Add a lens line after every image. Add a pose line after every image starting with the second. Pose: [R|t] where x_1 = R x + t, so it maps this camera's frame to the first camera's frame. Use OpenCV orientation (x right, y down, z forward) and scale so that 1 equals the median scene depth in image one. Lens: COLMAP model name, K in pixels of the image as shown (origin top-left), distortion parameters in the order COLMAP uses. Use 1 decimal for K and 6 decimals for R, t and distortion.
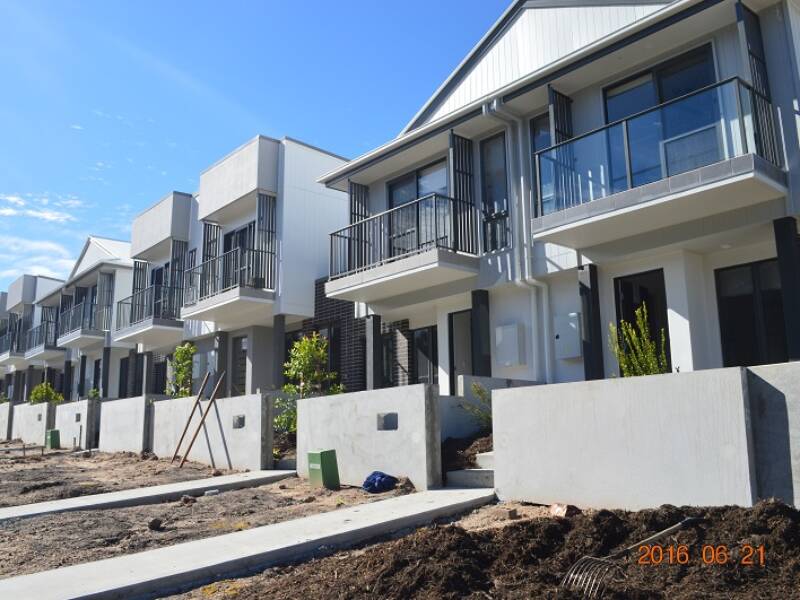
lens RADIAL K [[723.5, 0, 400.0], [0, 723.5, 300.0], [0, 0, 1]] dist [-0.073538, 0.007002]
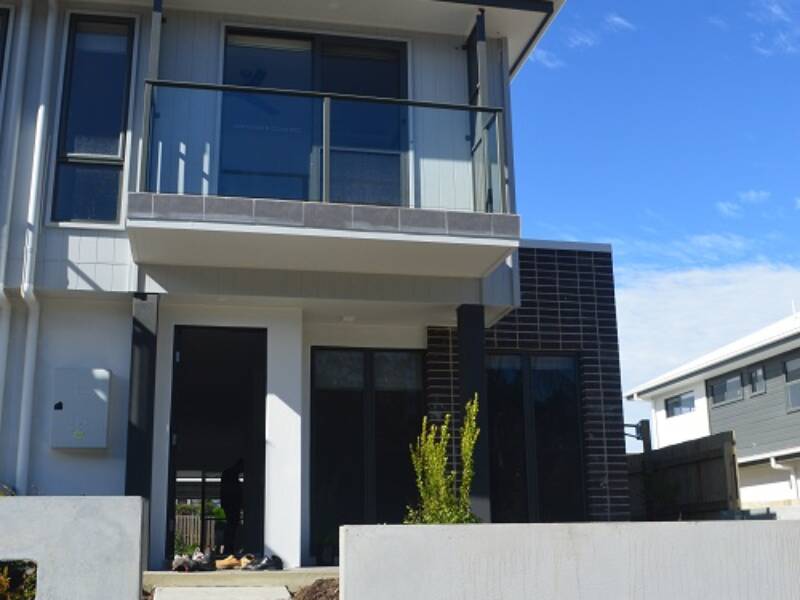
lens RADIAL K [[955.4, 0, 400.0], [0, 955.4, 300.0], [0, 0, 1]] dist [0.006195, -0.003139]
pose [[0.491081, 0.234230, 0.839033, -0.290988], [-0.168644, 0.970513, -0.172229, 0.055786], [-0.854634, -0.056920, 0.516102, 0.426816]]
